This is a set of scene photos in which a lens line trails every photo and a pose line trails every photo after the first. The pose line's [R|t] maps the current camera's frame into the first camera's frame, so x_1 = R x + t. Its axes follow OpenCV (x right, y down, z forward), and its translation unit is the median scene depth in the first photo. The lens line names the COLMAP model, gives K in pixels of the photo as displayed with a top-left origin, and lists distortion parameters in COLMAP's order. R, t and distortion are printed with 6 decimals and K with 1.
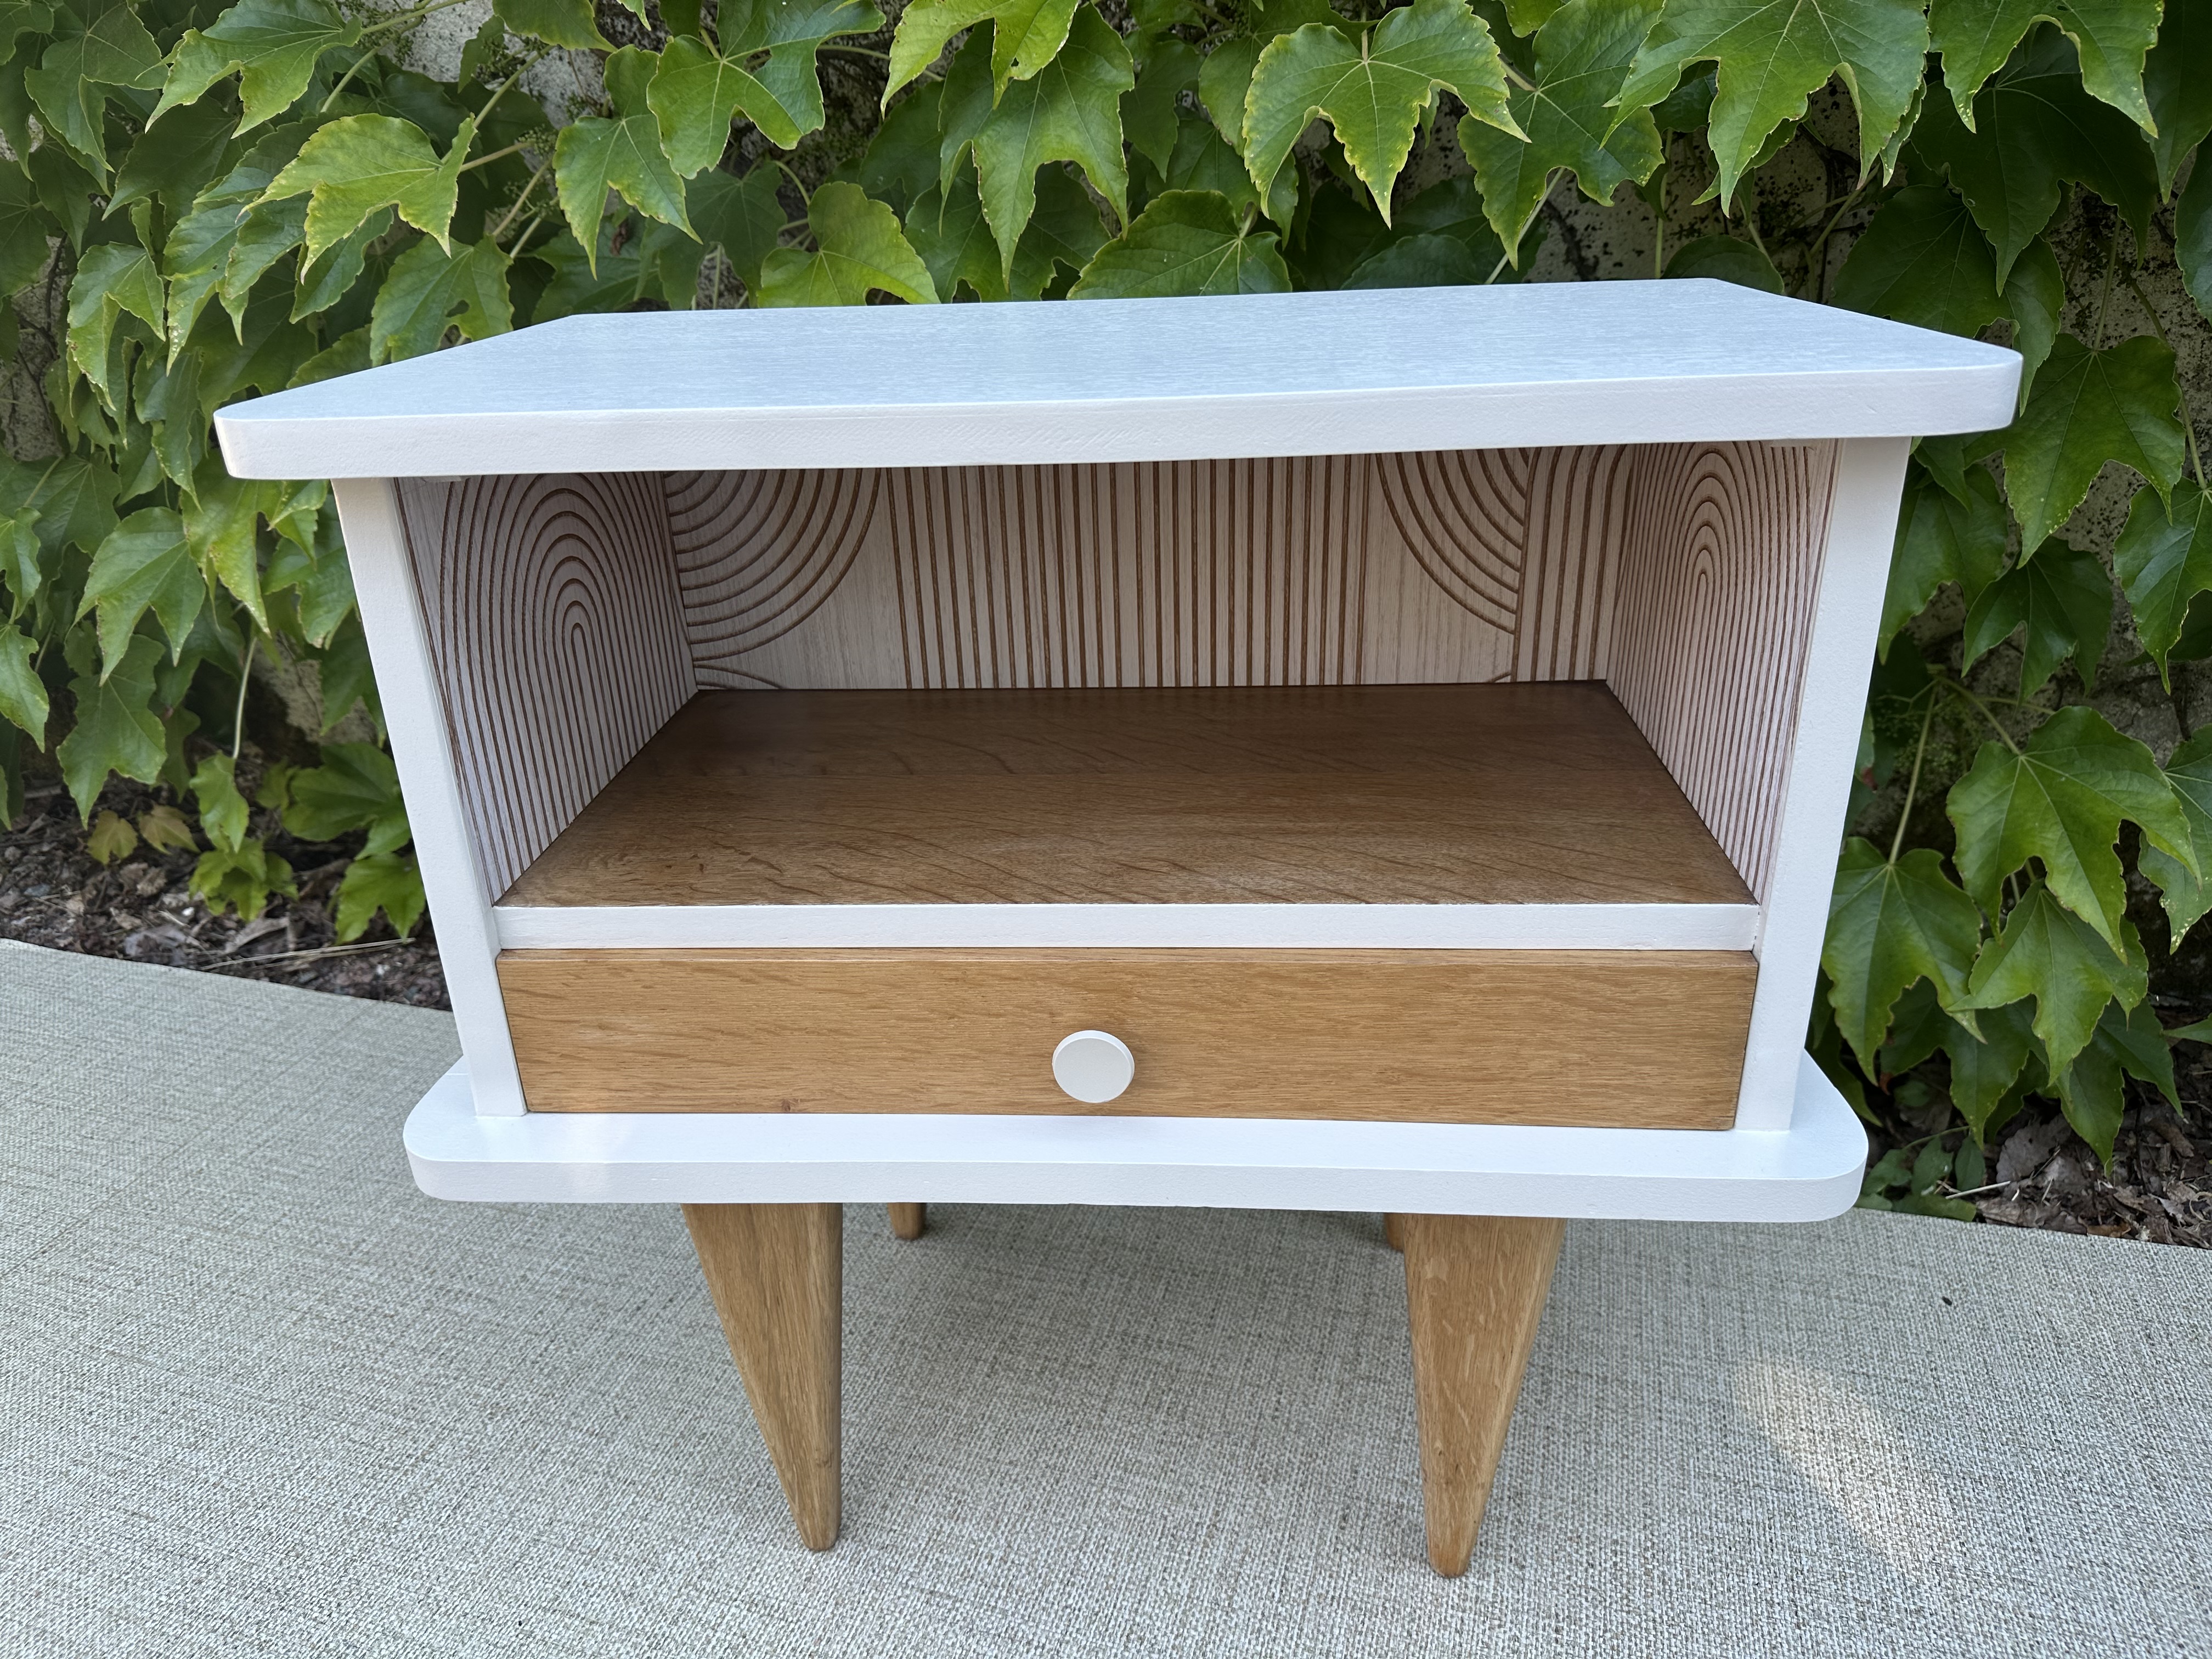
lens RADIAL K [[1564.5, 0, 1108.3], [0, 1564.5, 835.0], [0, 0, 1]] dist [-0.009333, -0.009789]
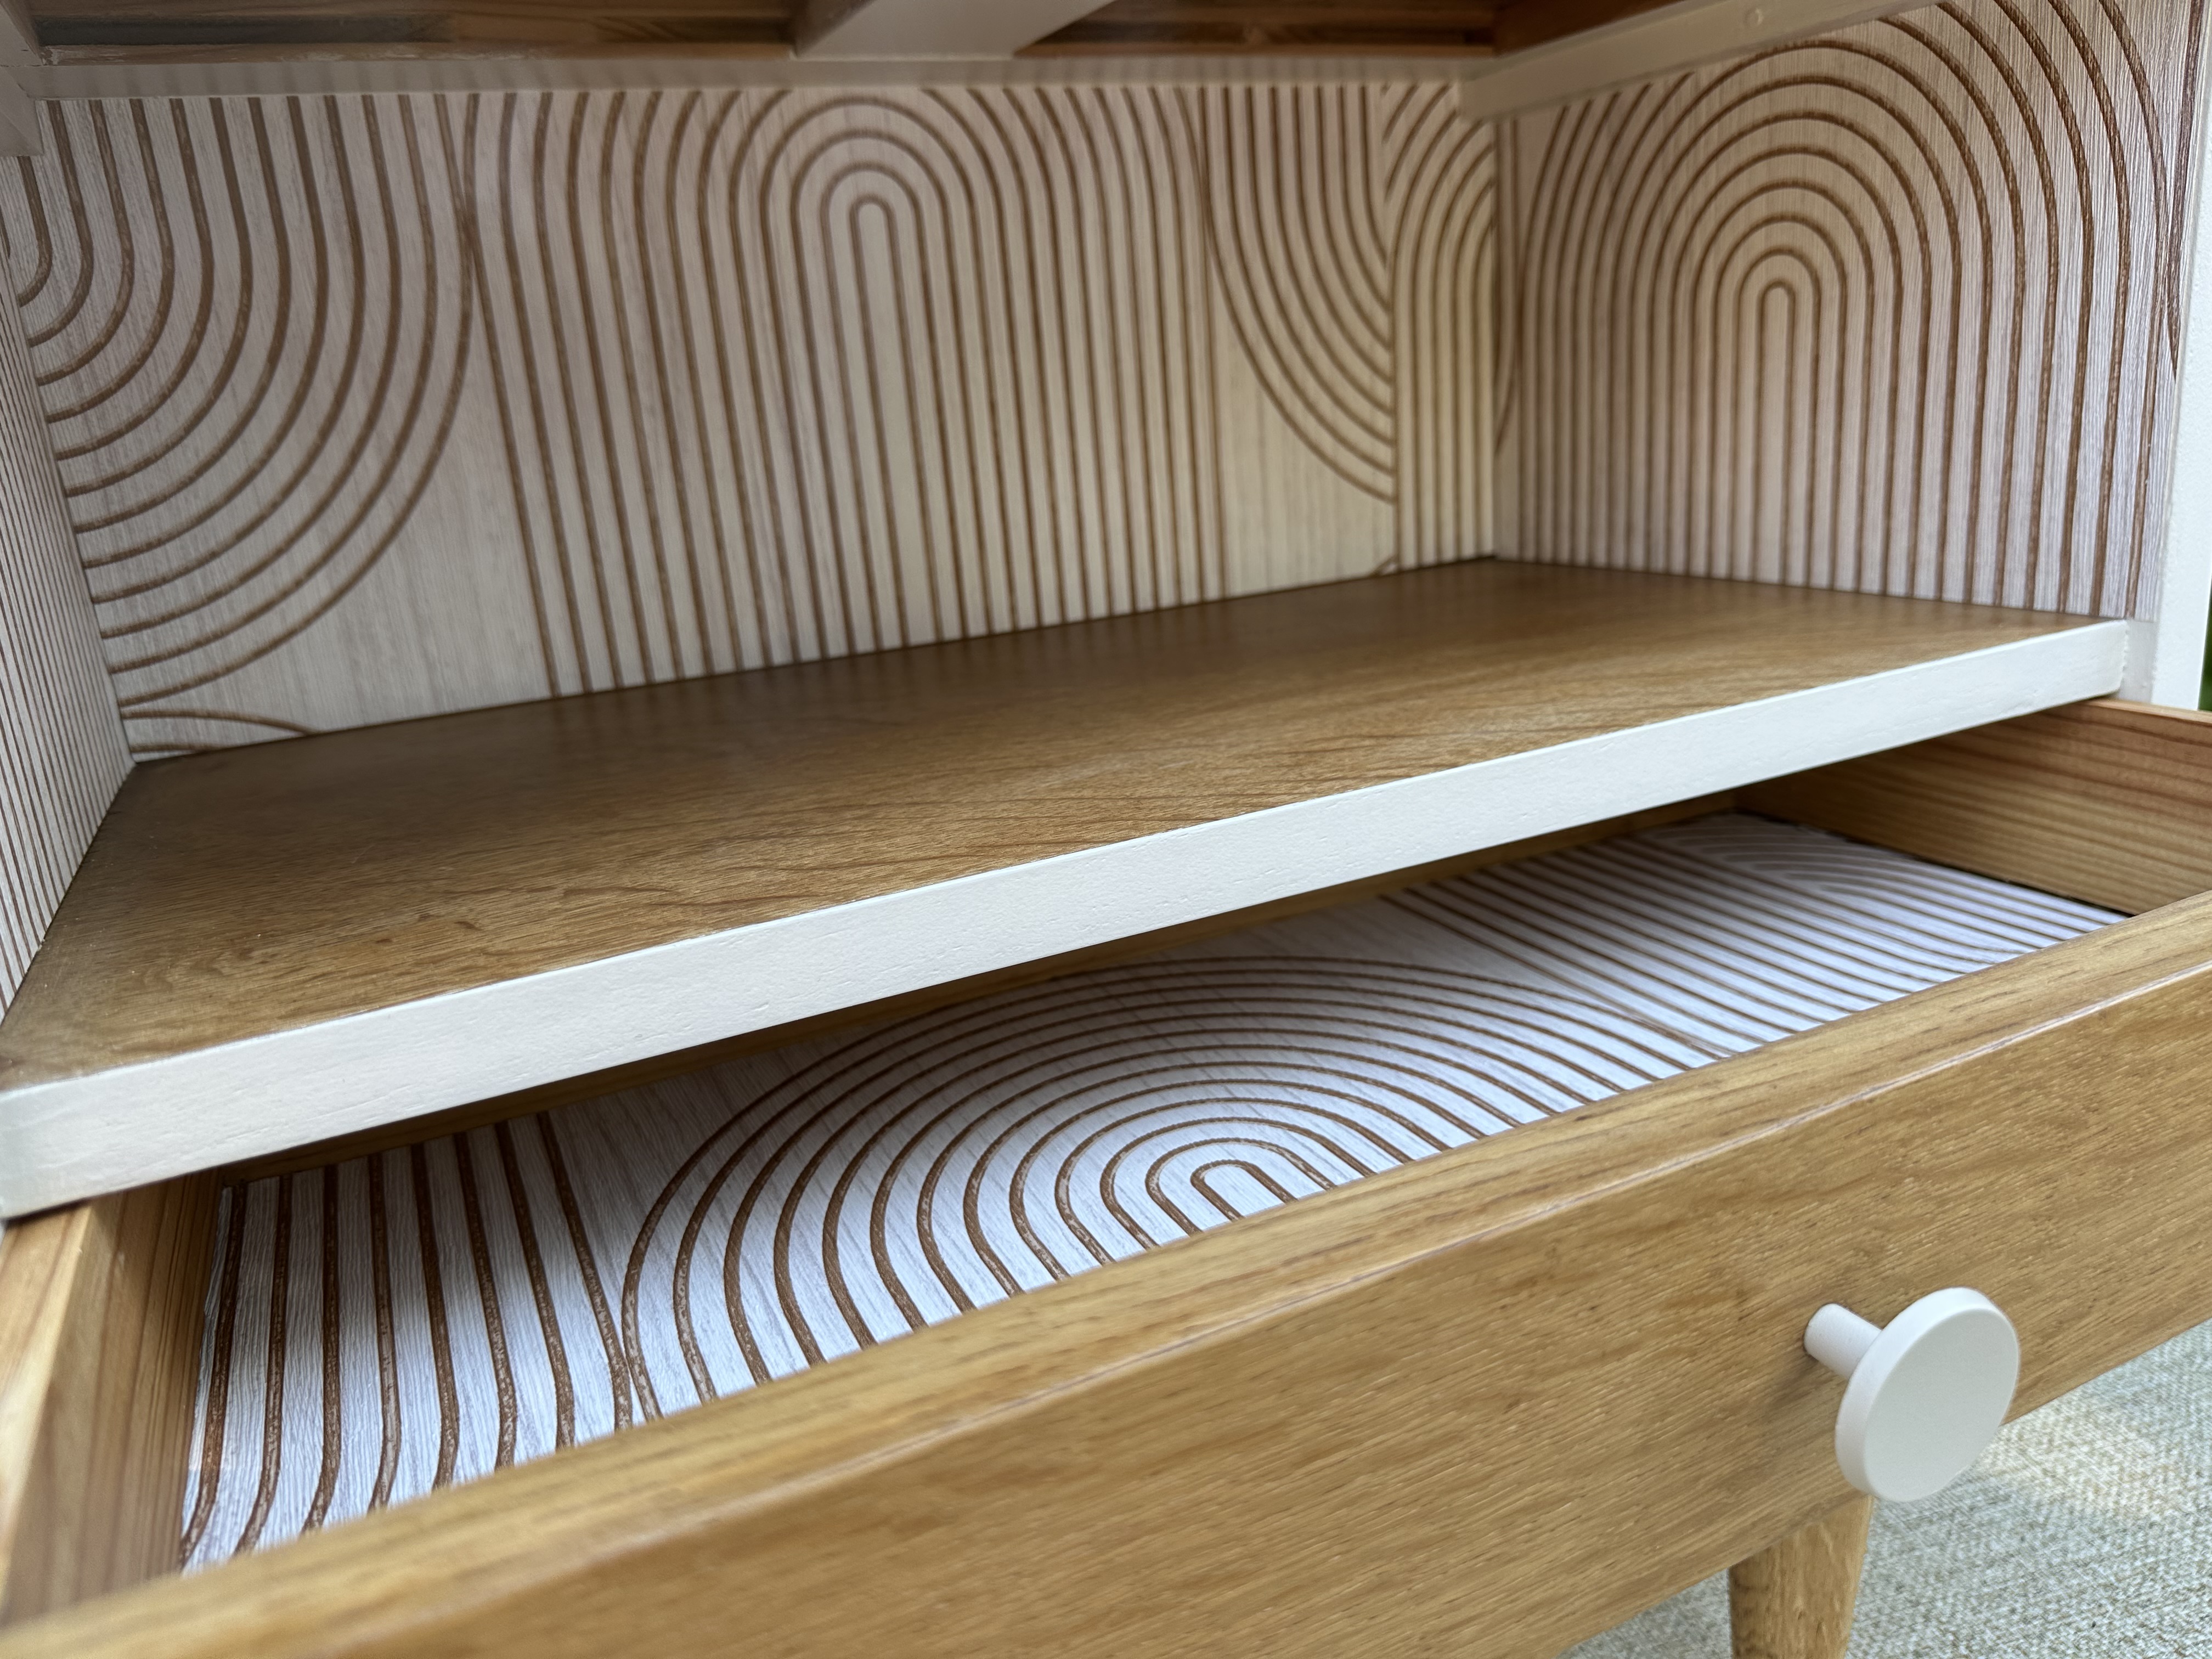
lens RADIAL K [[1564.5, 0, 1102.0], [0, 1564.5, 824.0], [0, 0, 1]] dist [-0.009333, -0.009789]
pose [[0.865166, -0.173350, 0.470572, -0.247672], [0.250459, 0.962309, -0.105982, 0.066920], [-0.434464, 0.209551, 0.875973, 0.437897]]
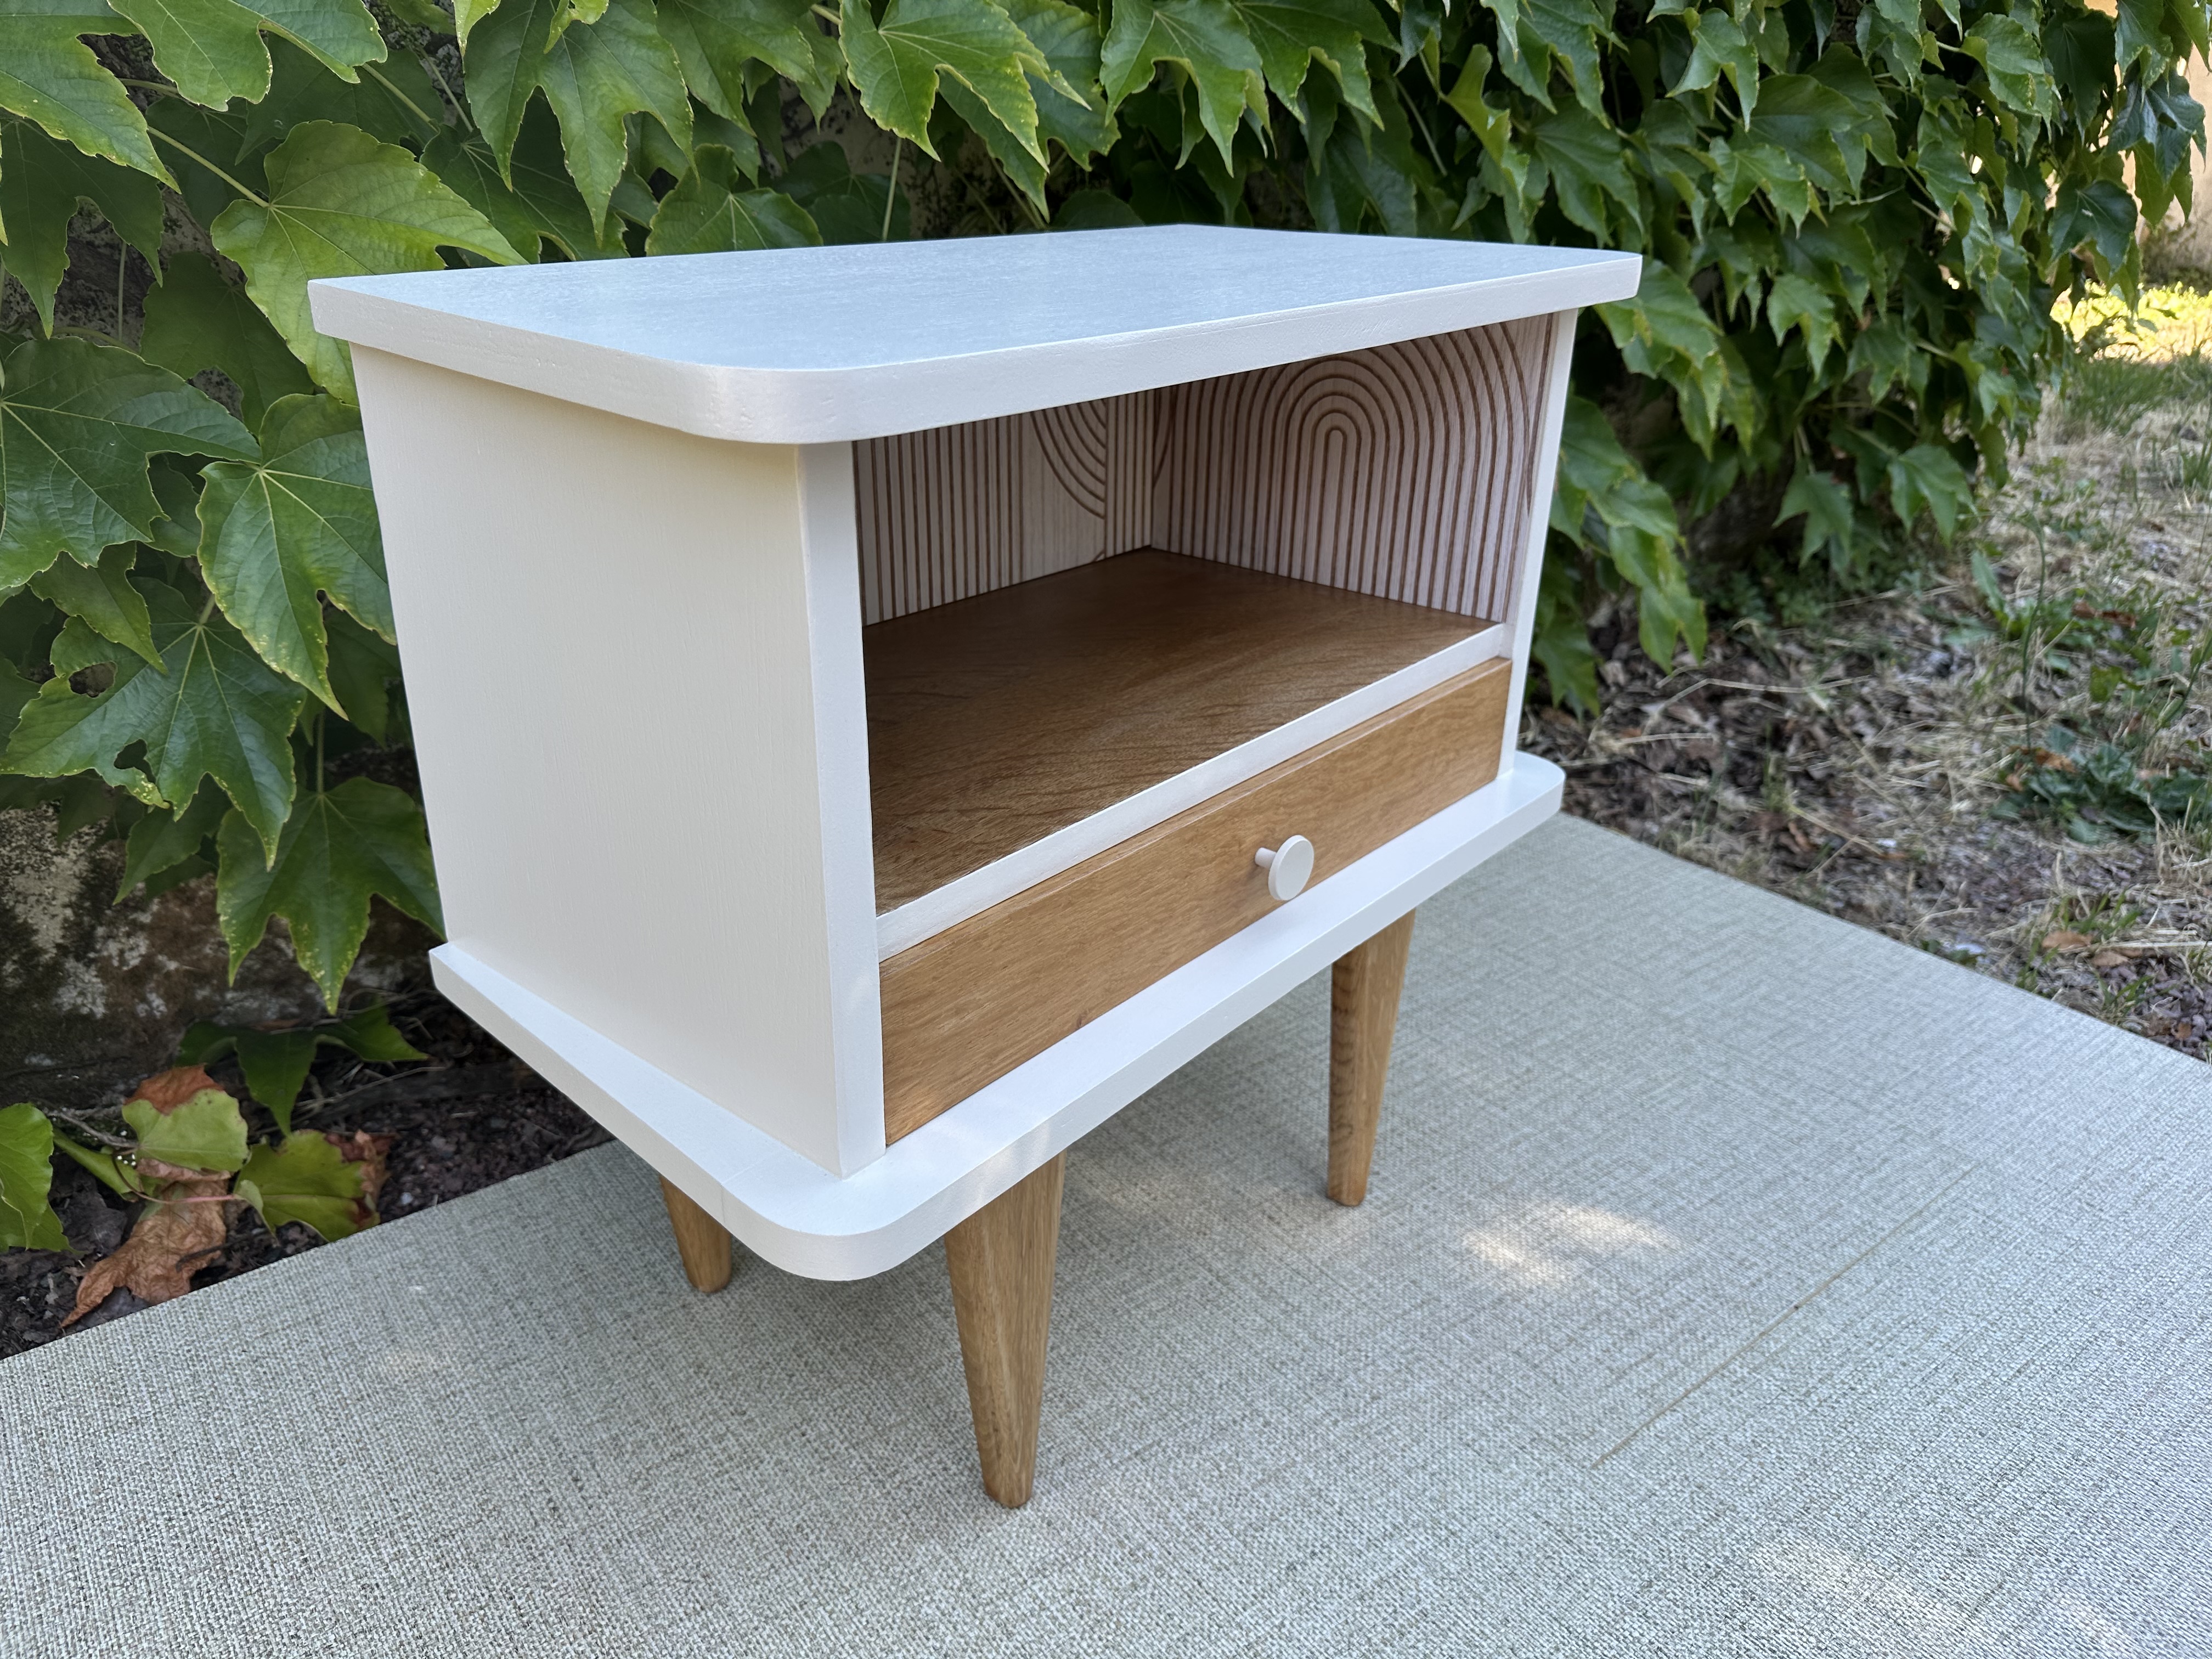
lens RADIAL K [[1564.5, 0, 1085.5], [0, 1564.5, 827.6], [0, 0, 1]] dist [-0.009333, -0.009789]
pose [[0.586953, -0.288791, 0.756364, -0.758942], [0.294005, 0.946474, 0.133224, -0.066450], [-0.754352, 0.144178, 0.640441, 0.259748]]
